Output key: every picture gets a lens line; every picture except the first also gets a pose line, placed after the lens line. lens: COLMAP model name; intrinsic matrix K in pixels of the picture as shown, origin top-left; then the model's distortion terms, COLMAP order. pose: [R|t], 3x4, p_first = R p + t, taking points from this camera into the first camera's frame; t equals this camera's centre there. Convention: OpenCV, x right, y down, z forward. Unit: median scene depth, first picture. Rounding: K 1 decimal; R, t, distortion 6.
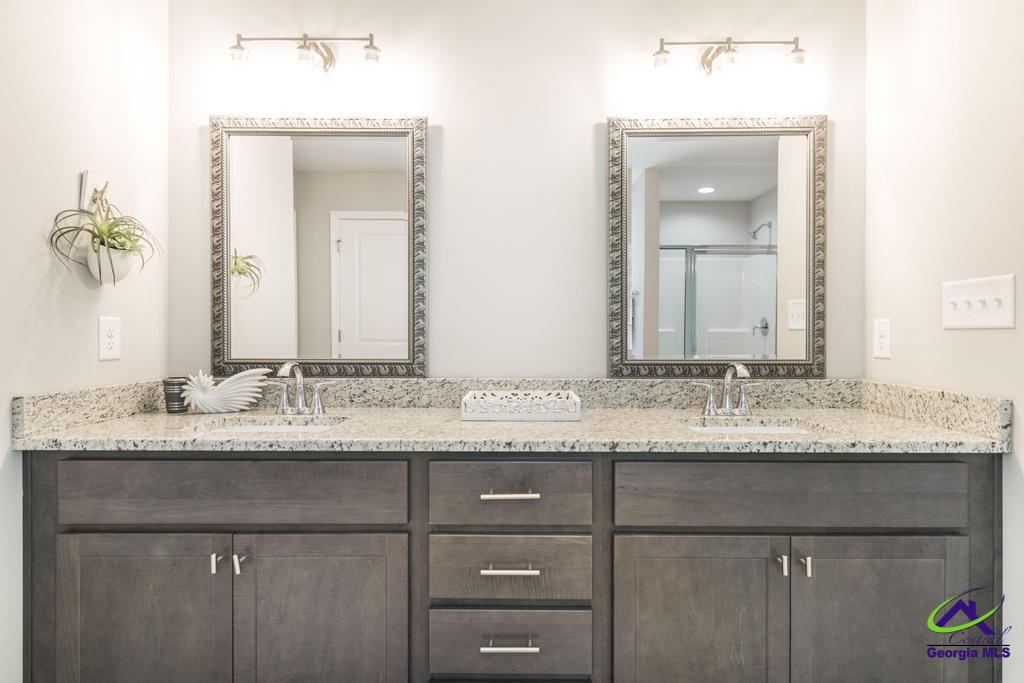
lens RADIAL K [[538.1, 0, 509.7], [0, 538.1, 340.7], [0, 0, 1]] dist [0.001299, -0.000859]
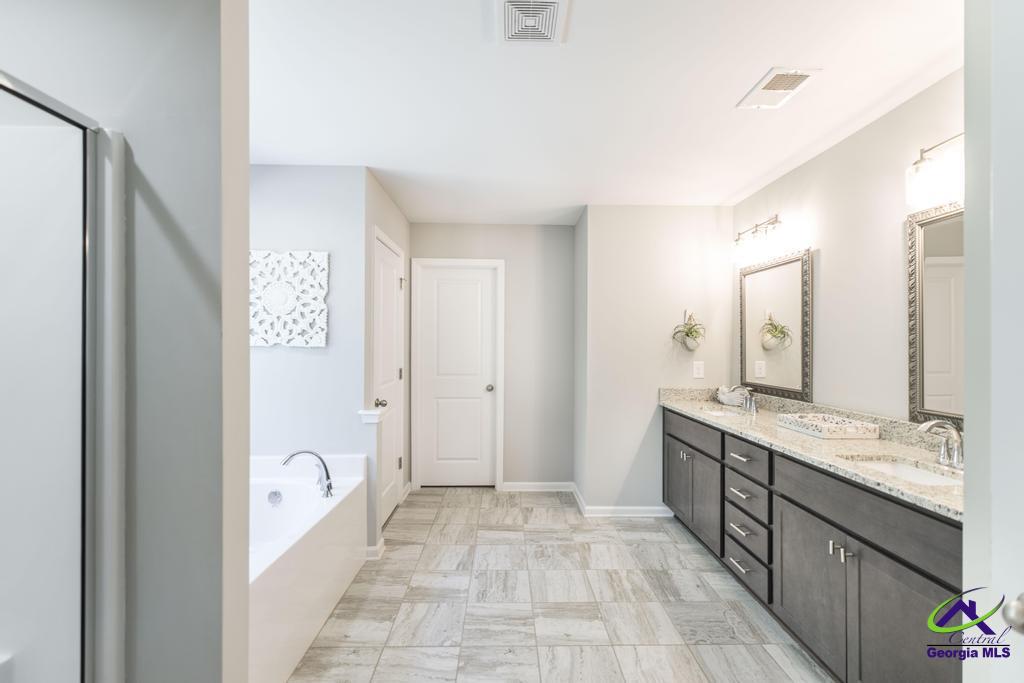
lens RADIAL K [[453.8, 0, 515.8], [0, 453.8, 344.6], [0, 0, 1]] dist [0.002628, 0.000517]
pose [[0.031016, -0.000684, -0.999519, 1.529508], [-0.009627, 0.999953, -0.000983, -0.125591], [0.999473, 0.009653, 0.031008, 0.056253]]
